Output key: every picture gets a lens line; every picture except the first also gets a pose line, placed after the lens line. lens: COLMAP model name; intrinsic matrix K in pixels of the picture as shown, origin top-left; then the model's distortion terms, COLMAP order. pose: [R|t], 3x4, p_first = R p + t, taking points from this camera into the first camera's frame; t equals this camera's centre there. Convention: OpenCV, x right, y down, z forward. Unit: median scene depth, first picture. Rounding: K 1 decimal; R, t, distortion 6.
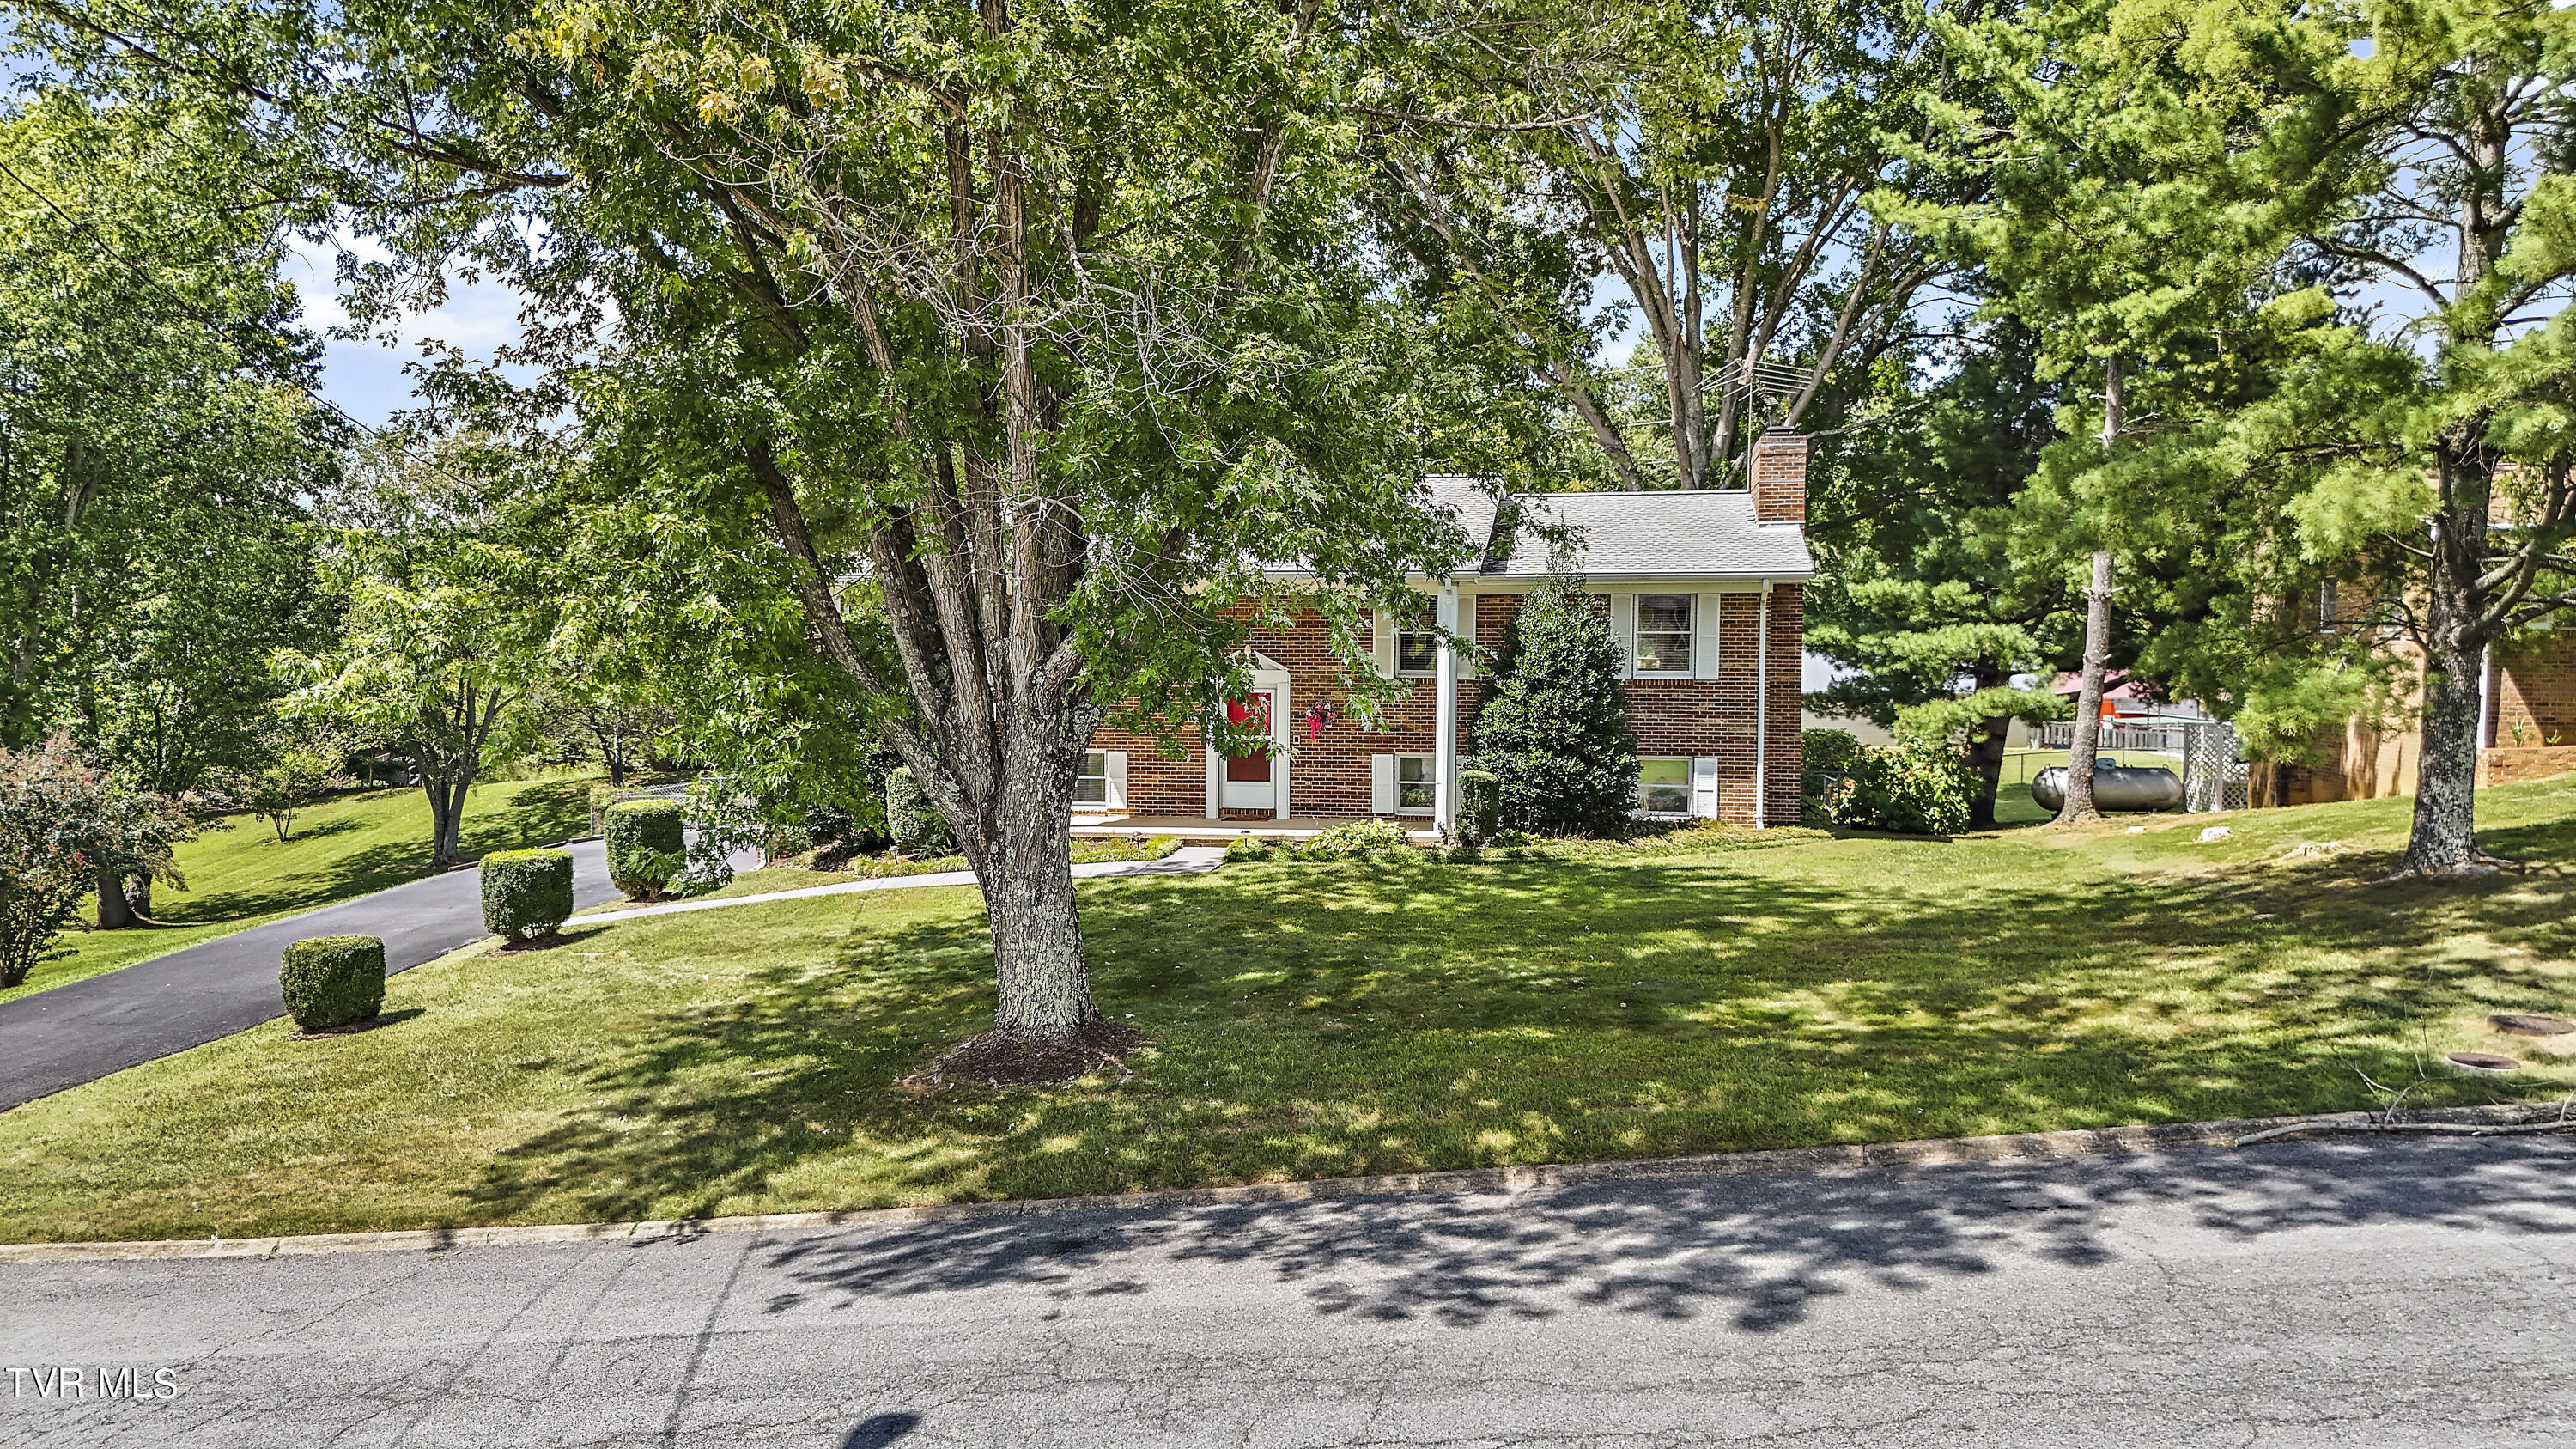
lens RADIAL K [[1840.2, 0, 1288.0], [0, 1840.2, 724.5], [0, 0, 1]] dist [0.004518, 0.000436]
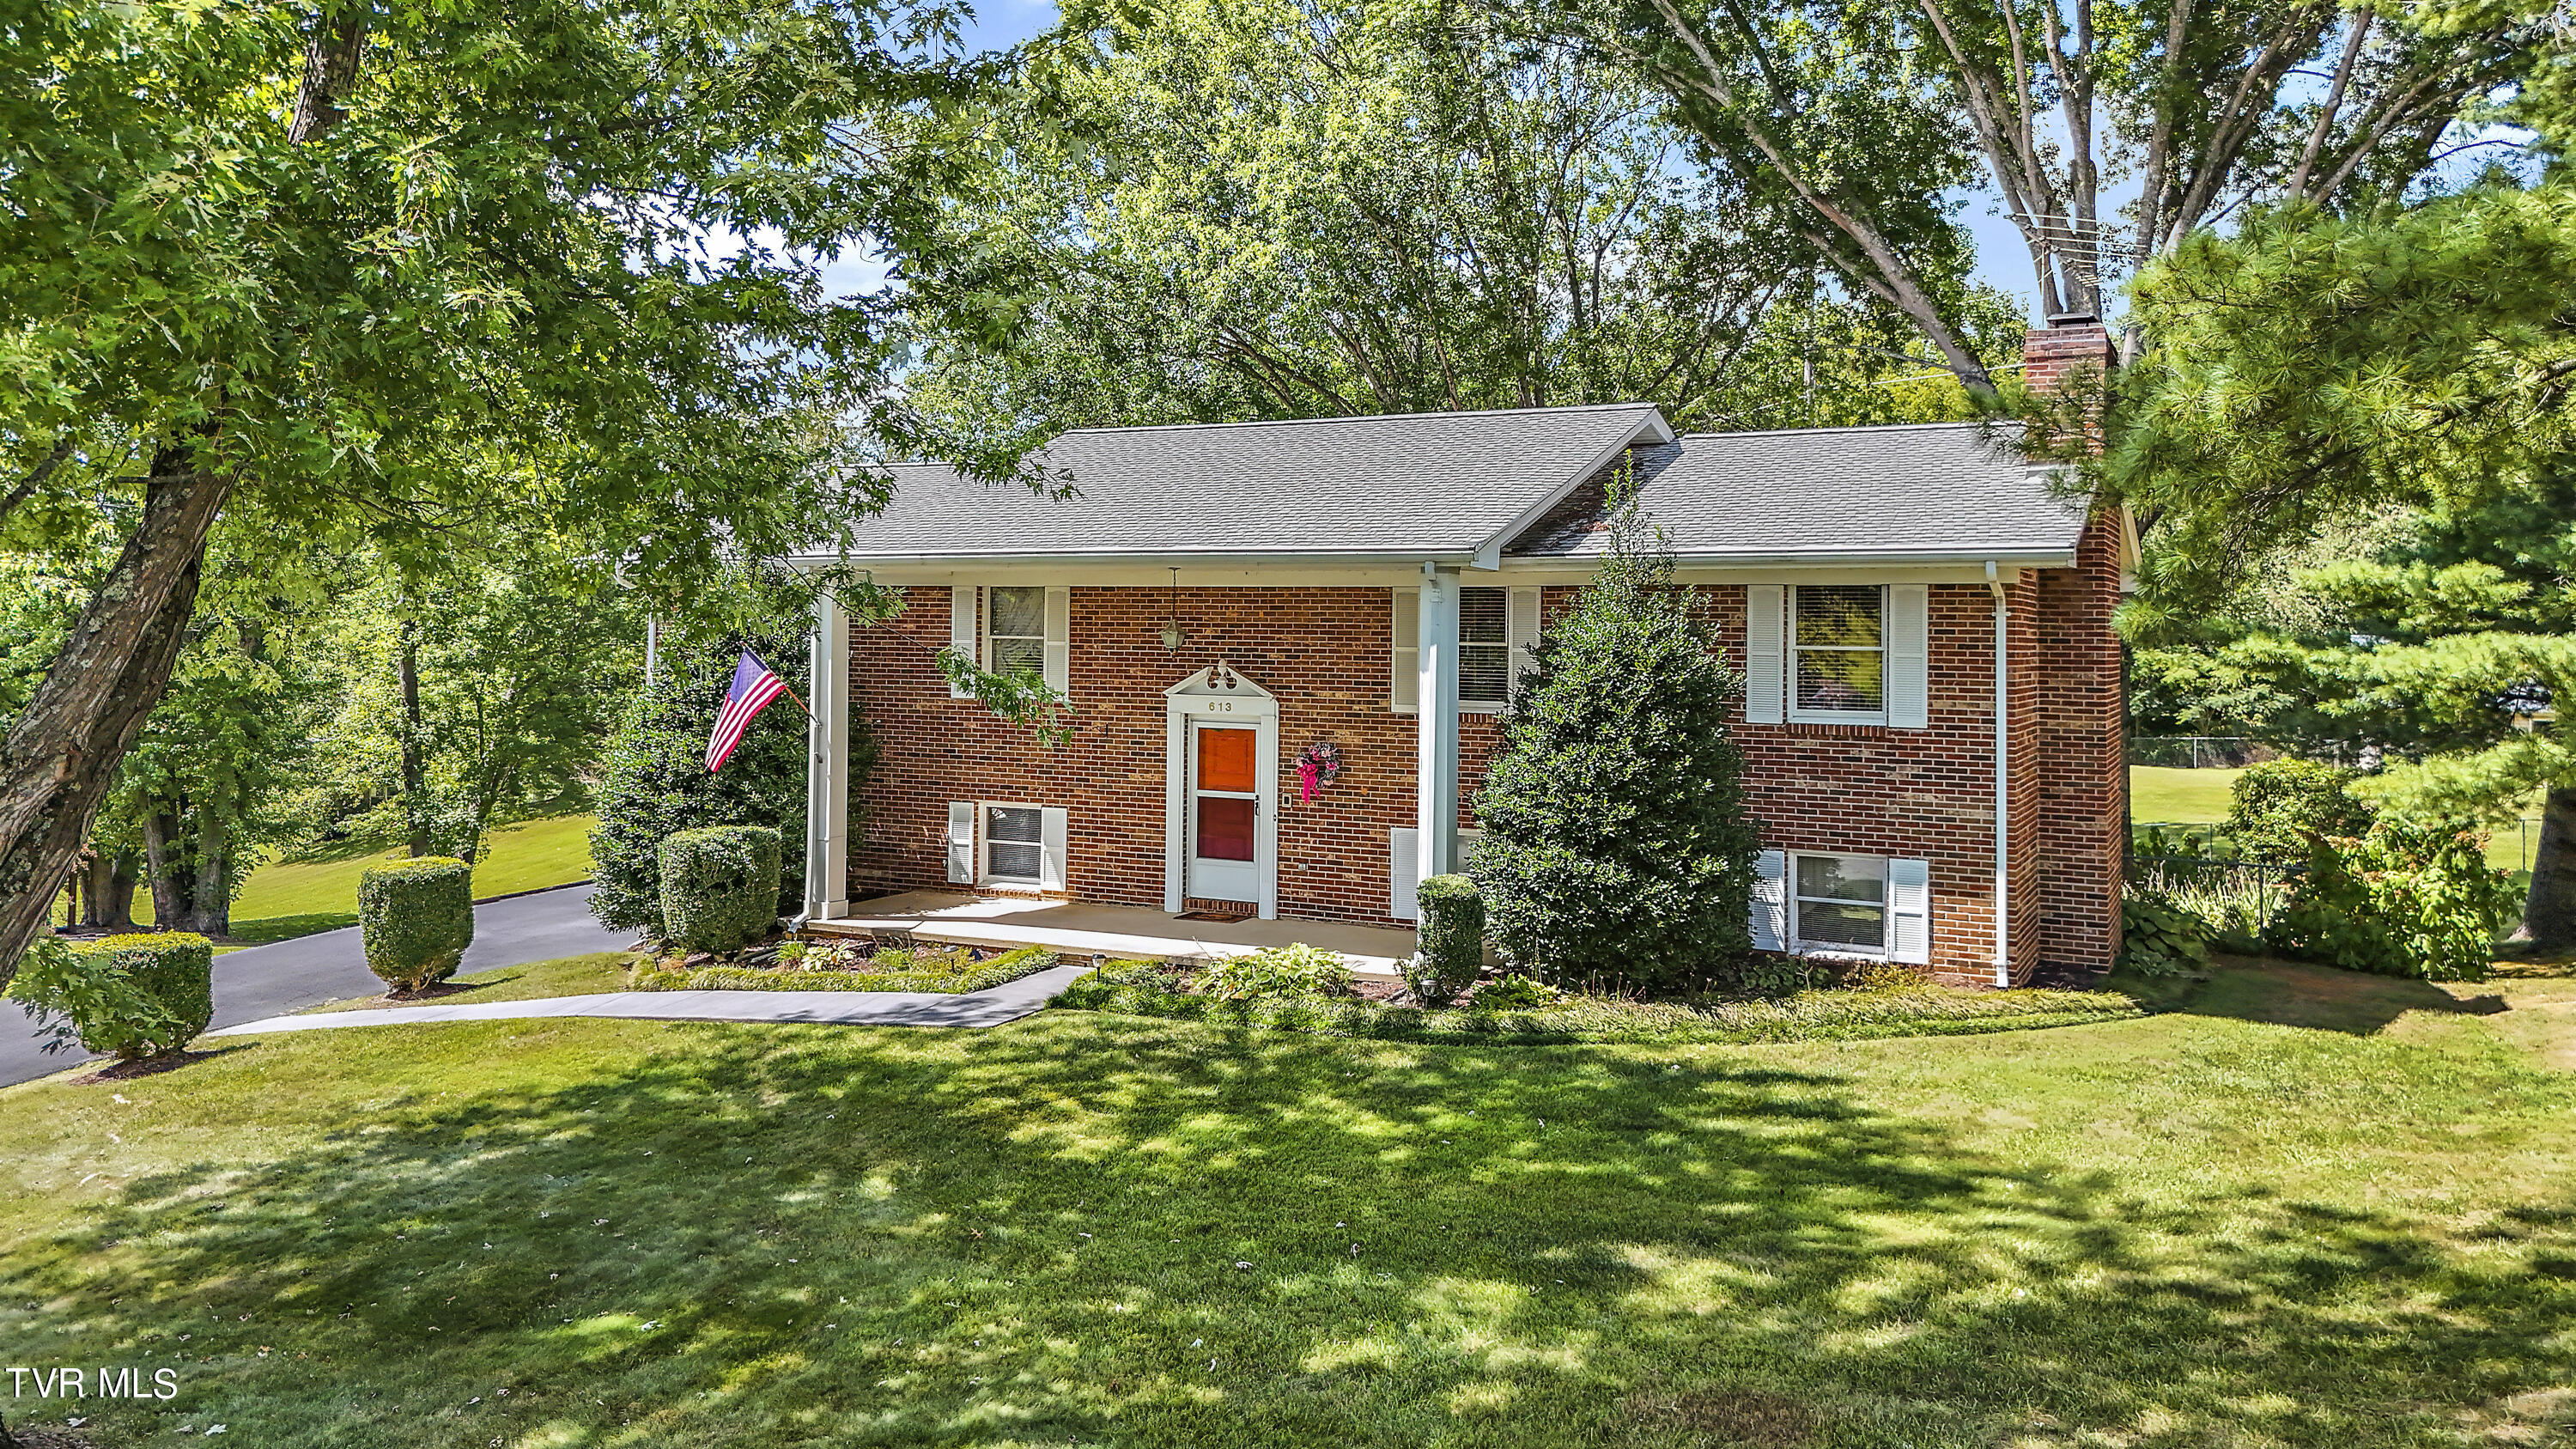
lens RADIAL K [[1931.1, 0, 1289.4], [0, 1931.1, 571.9], [0, 0, 1]] dist [0.010999, -0.001316]
pose [[0.959477, -0.000503, -0.281787, 0.211294], [-0.020049, 0.997342, -0.070046, -0.026680], [0.281073, 0.072857, 0.956917, 0.335090]]
